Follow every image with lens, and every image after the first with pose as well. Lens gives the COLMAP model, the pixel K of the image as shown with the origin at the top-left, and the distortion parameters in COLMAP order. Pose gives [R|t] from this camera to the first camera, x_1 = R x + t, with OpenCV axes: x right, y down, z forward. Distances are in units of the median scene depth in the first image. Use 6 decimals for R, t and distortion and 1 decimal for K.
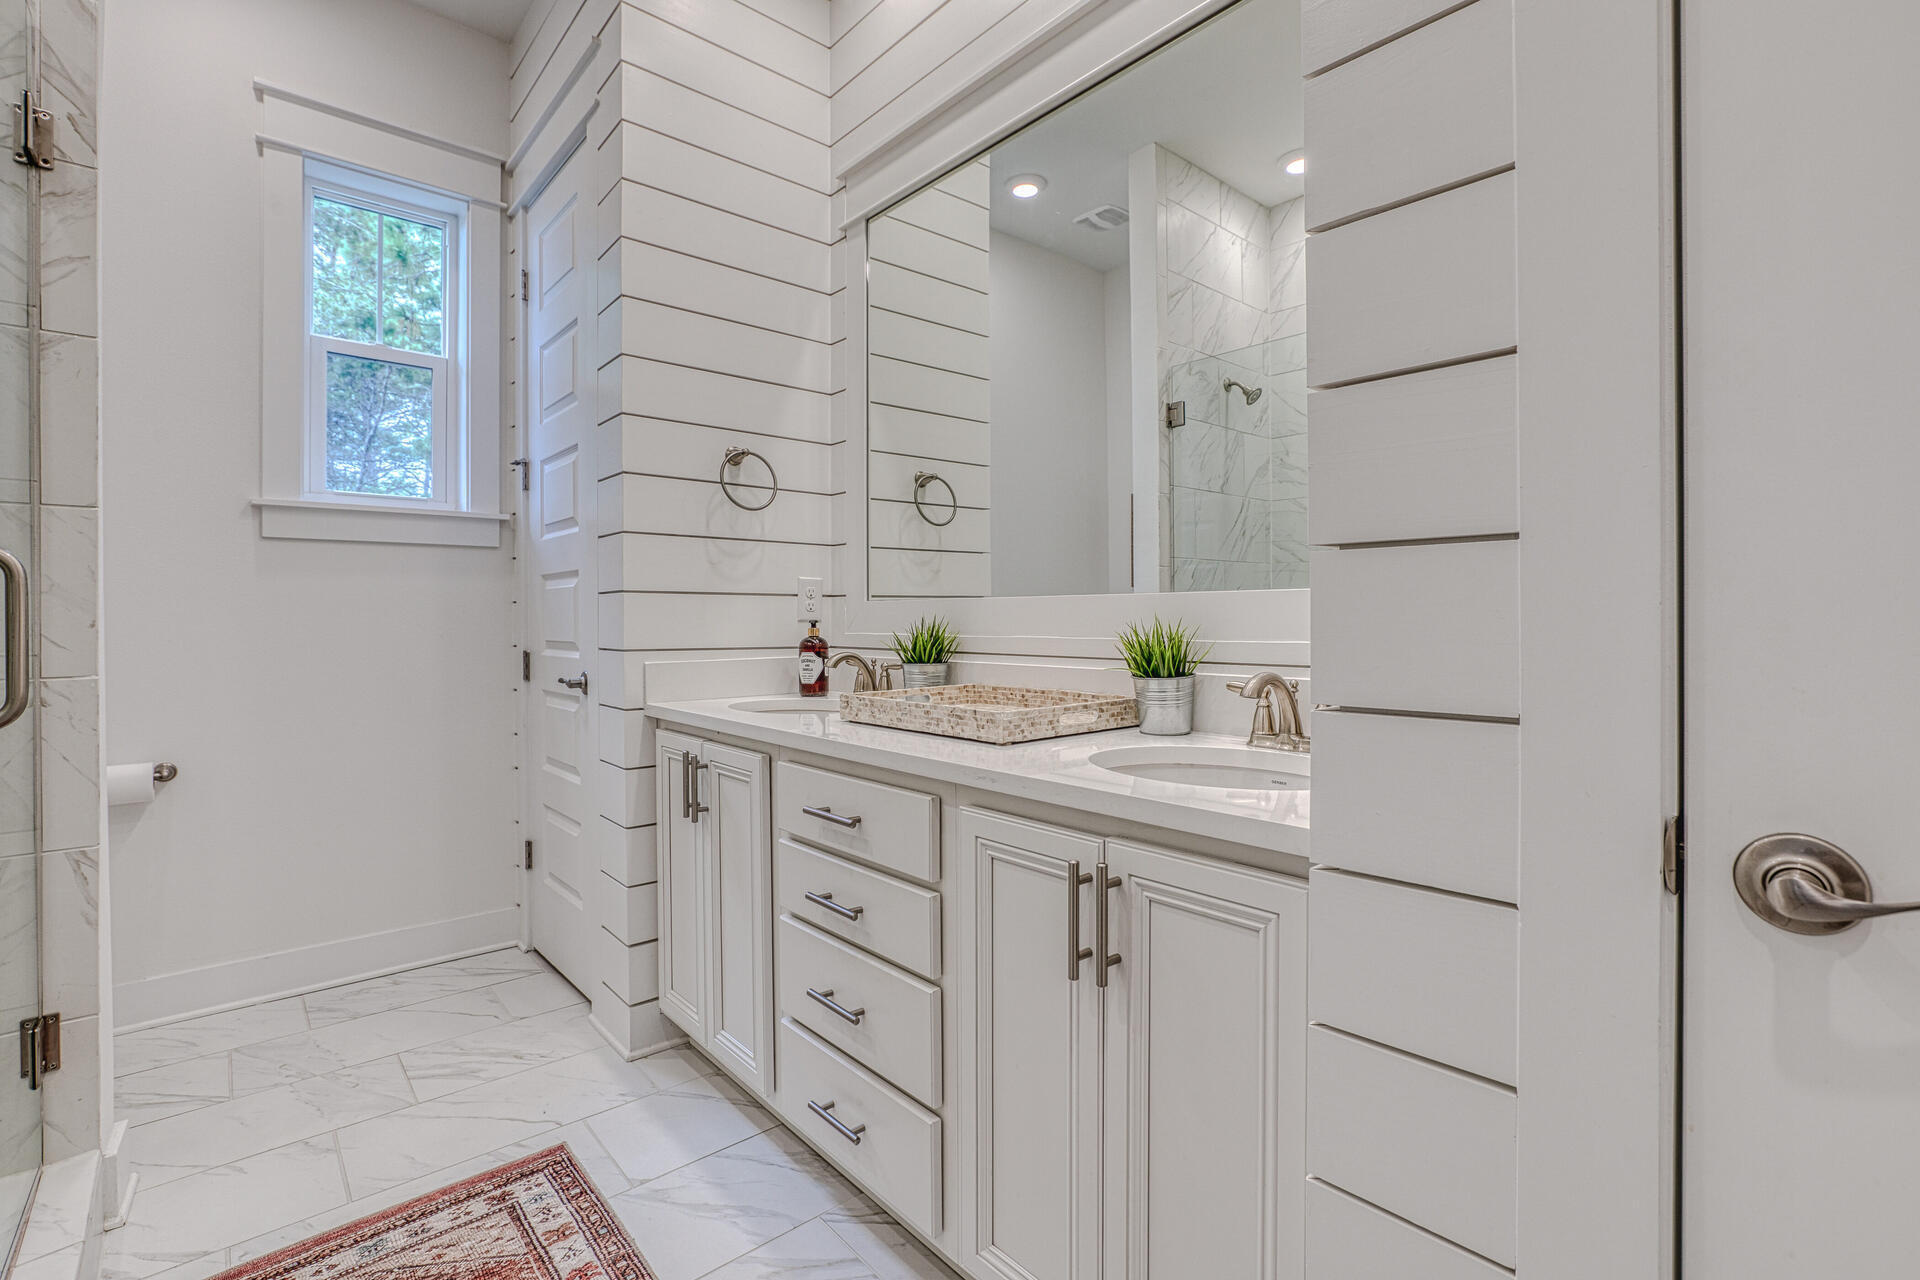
lens RADIAL K [[873.7, 0, 959.1], [0, 873.7, 622.1], [0, 0, 1]] dist [-0.031528, 0.013881]
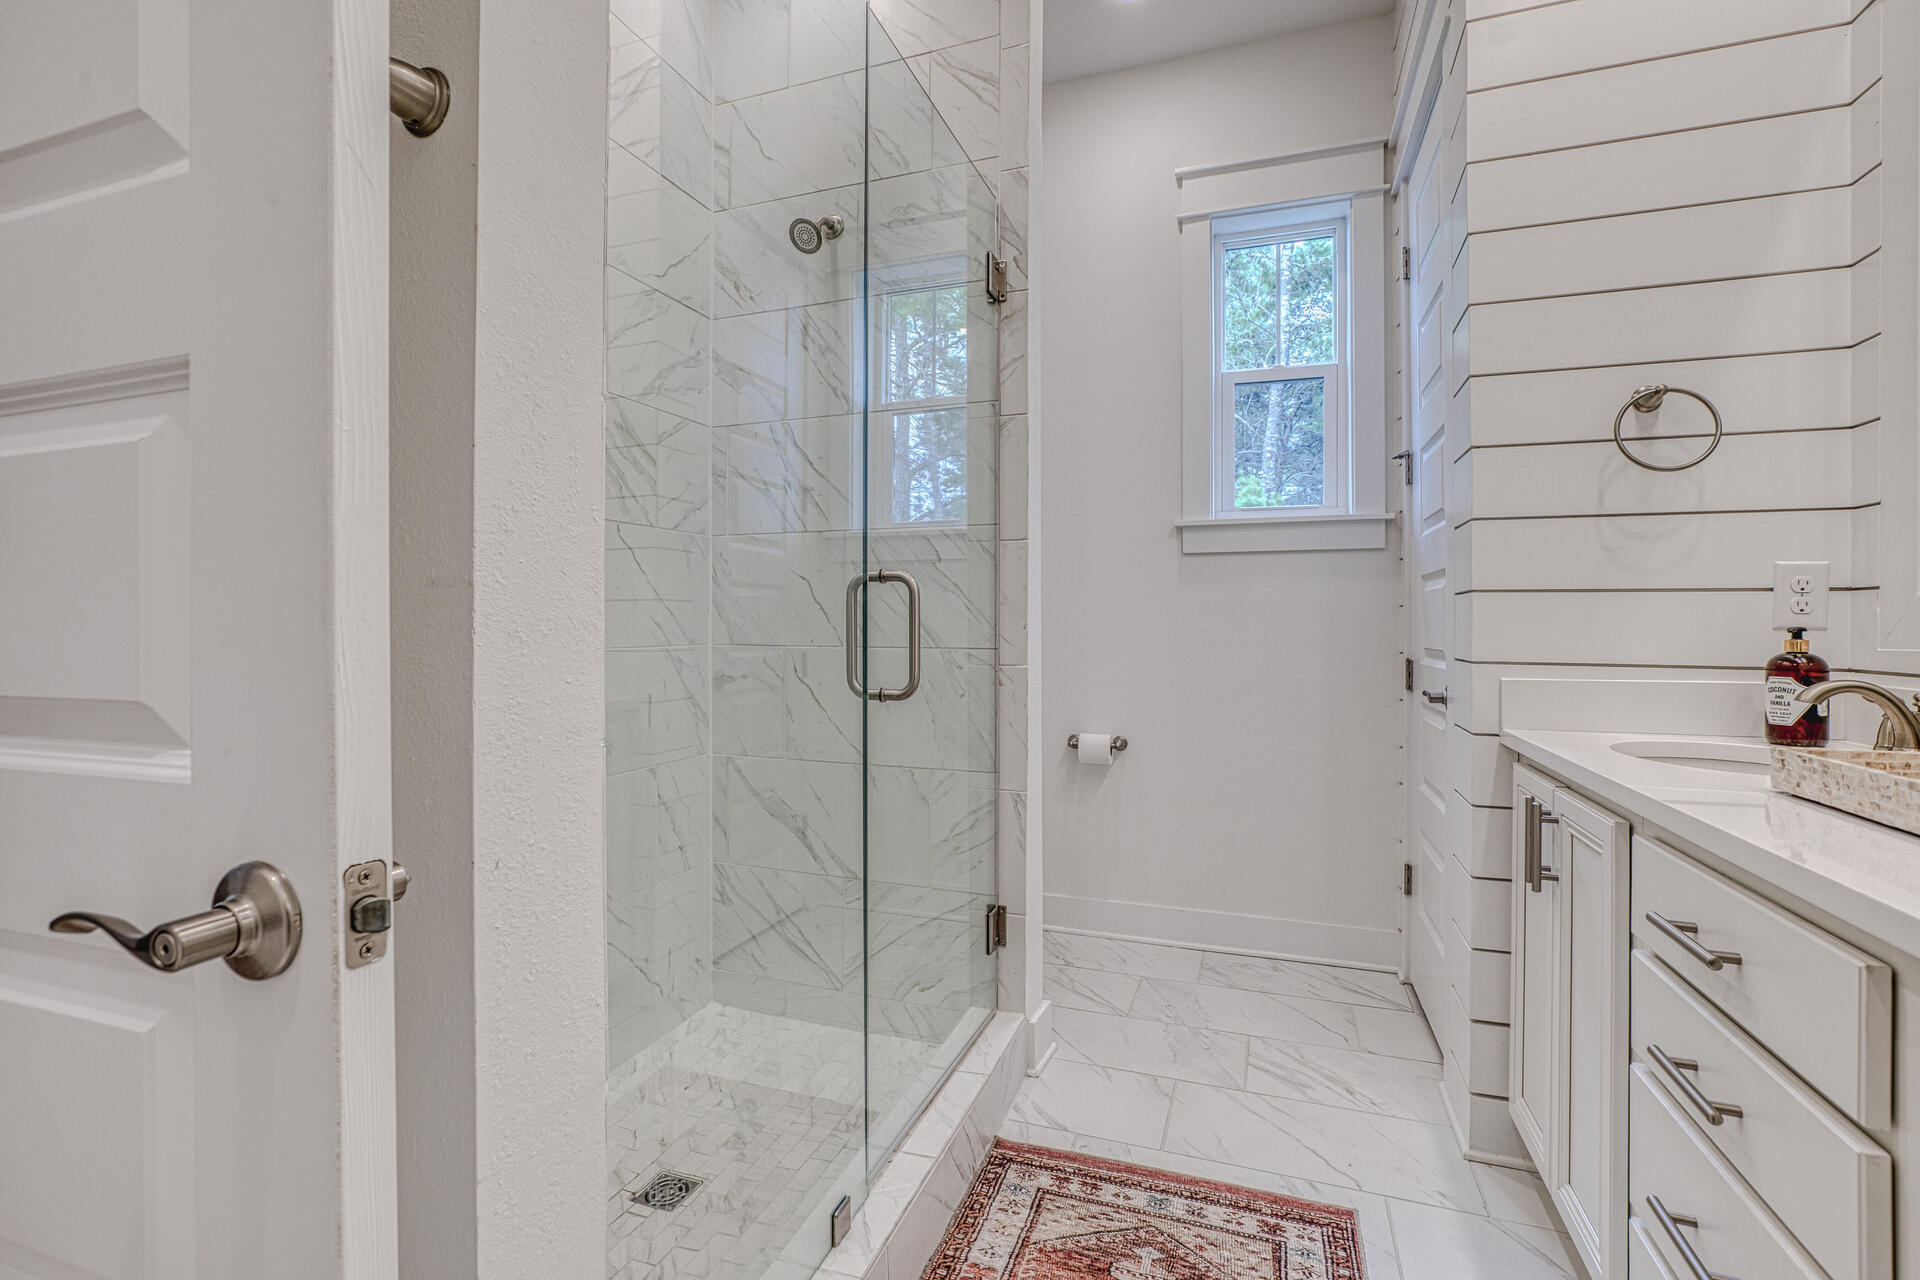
lens RADIAL K [[873.7, 0, 951.3], [0, 873.7, 627.6], [0, 0, 1]] dist [-0.031528, 0.013881]
pose [[0.479743, 0.006738, -0.877383, 0.096121], [-0.006504, 0.999970, 0.004123, -0.000530], [0.877385, 0.003728, 0.479773, 0.162720]]
